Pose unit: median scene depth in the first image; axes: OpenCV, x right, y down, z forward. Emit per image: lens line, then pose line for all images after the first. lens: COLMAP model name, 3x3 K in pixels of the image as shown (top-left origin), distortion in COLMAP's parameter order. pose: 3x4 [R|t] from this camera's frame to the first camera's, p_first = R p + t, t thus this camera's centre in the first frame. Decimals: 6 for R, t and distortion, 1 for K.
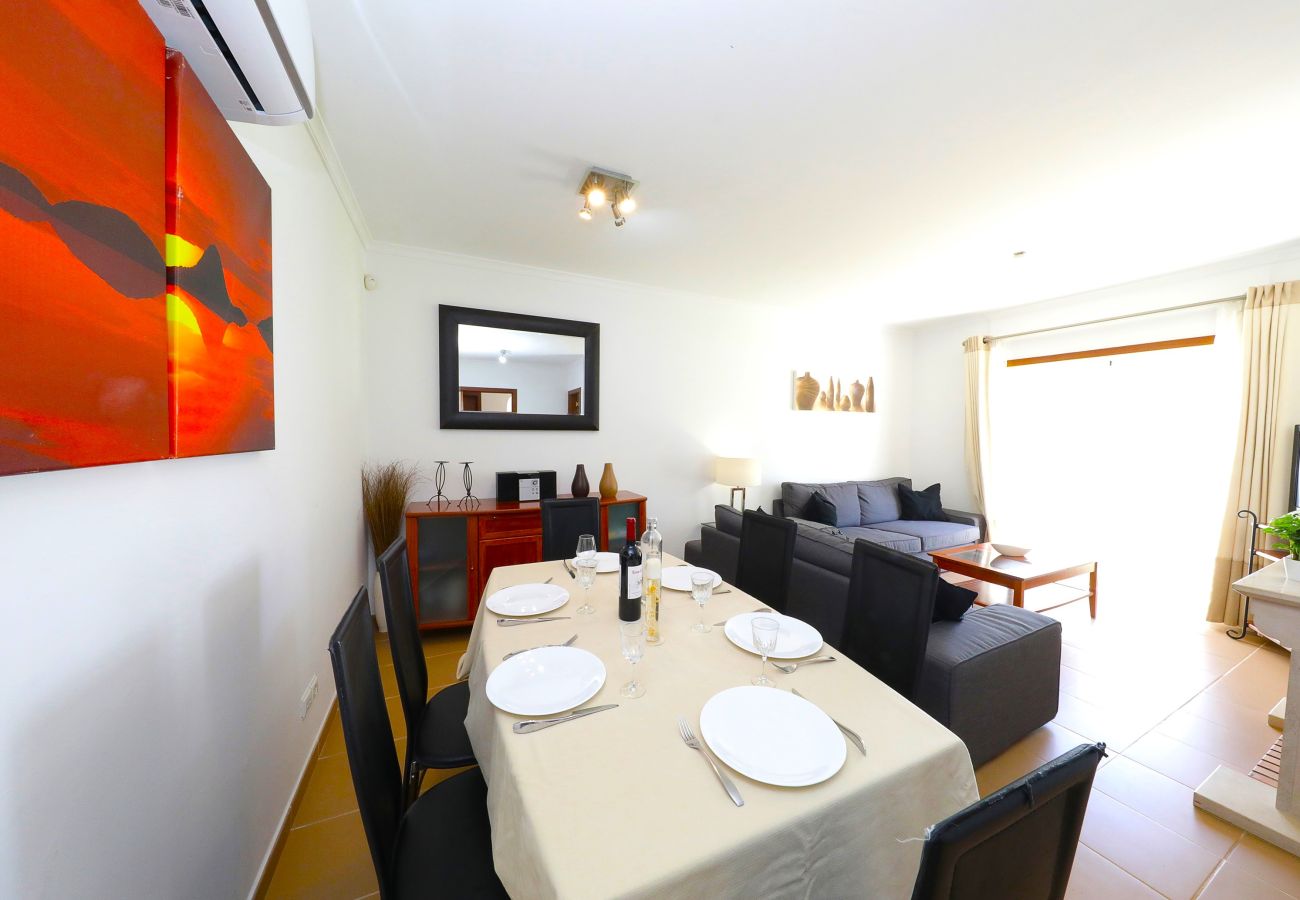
lens RADIAL K [[420.4, 0, 645.5], [0, 420.4, 452.1], [0, 0, 1]] dist [-0.011242, -0.000236]
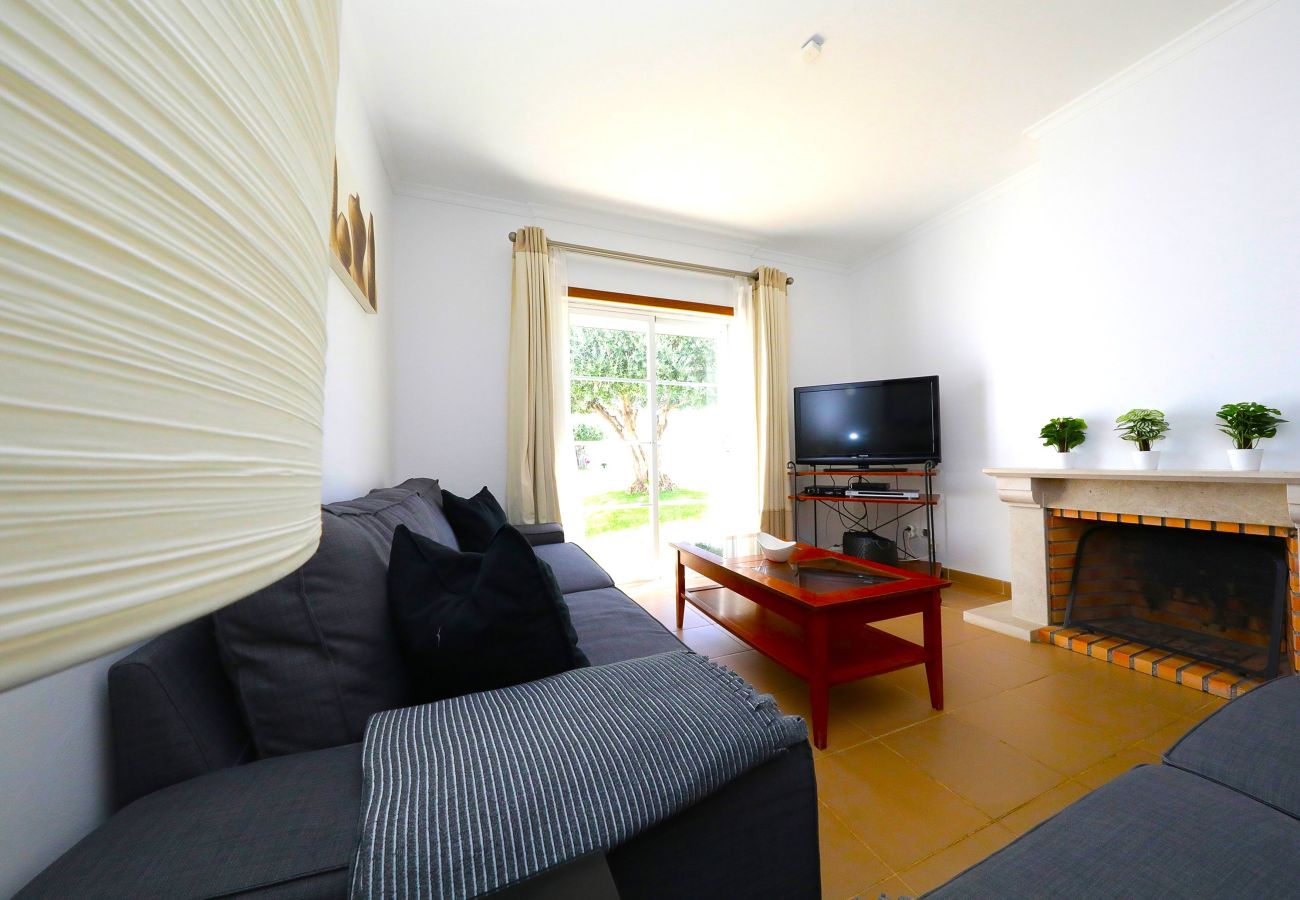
lens RADIAL K [[420.4, 0, 645.5], [0, 420.4, 452.1], [0, 0, 1]] dist [-0.011242, -0.000236]
pose [[0.051045, 0.012795, 0.998614, 0.192596], [0.069660, 0.997437, -0.016341, 0.066747], [-0.996264, 0.070397, 0.050023, 0.825541]]
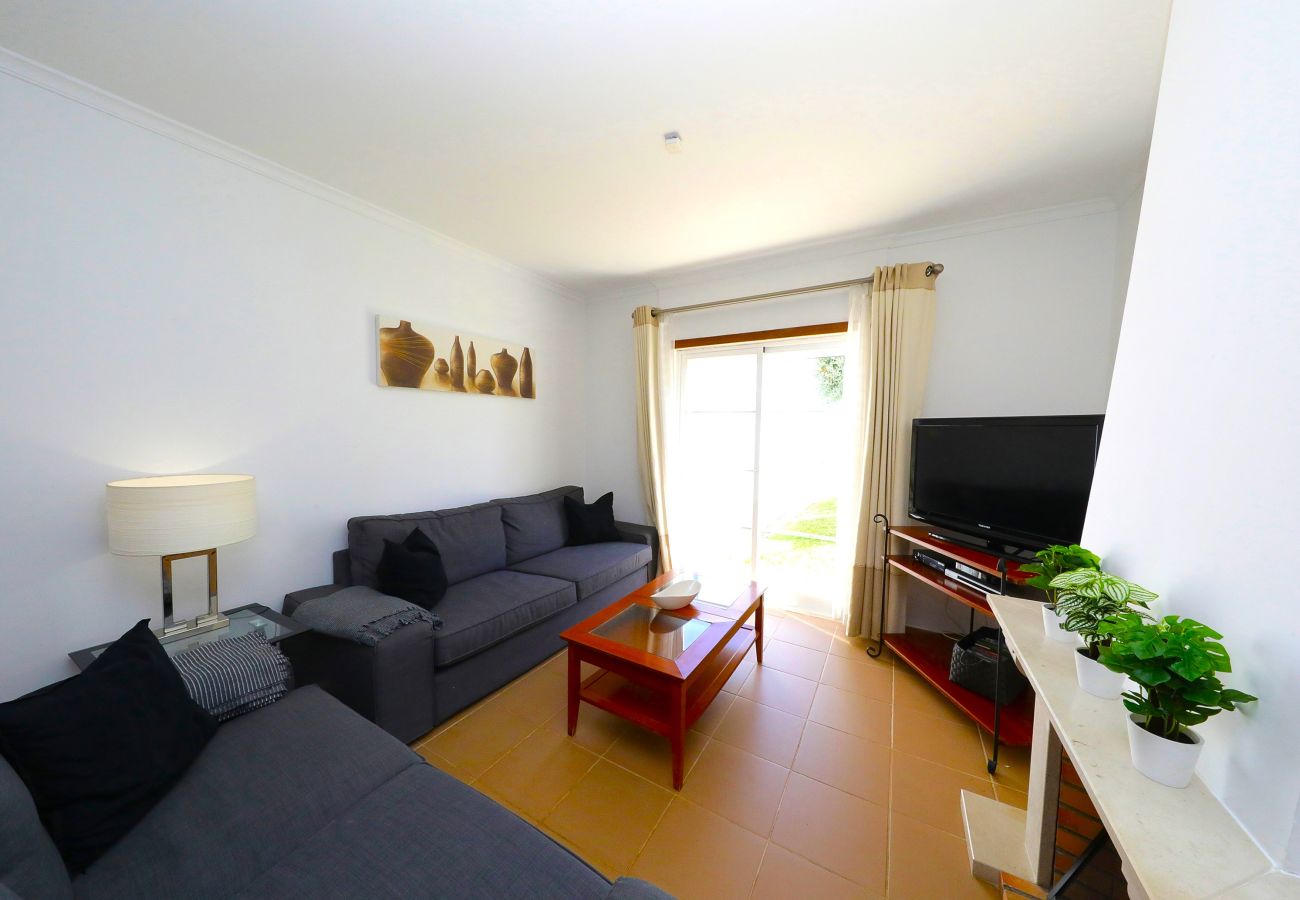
lens RADIAL K [[420.4, 0, 645.5], [0, 420.4, 452.1], [0, 0, 1]] dist [-0.011242, -0.000236]
pose [[0.821487, -0.027107, 0.569583, 0.326049], [0.021458, 0.999632, 0.016626, -0.012118], [-0.569824, -0.001436, 0.821766, 0.334531]]
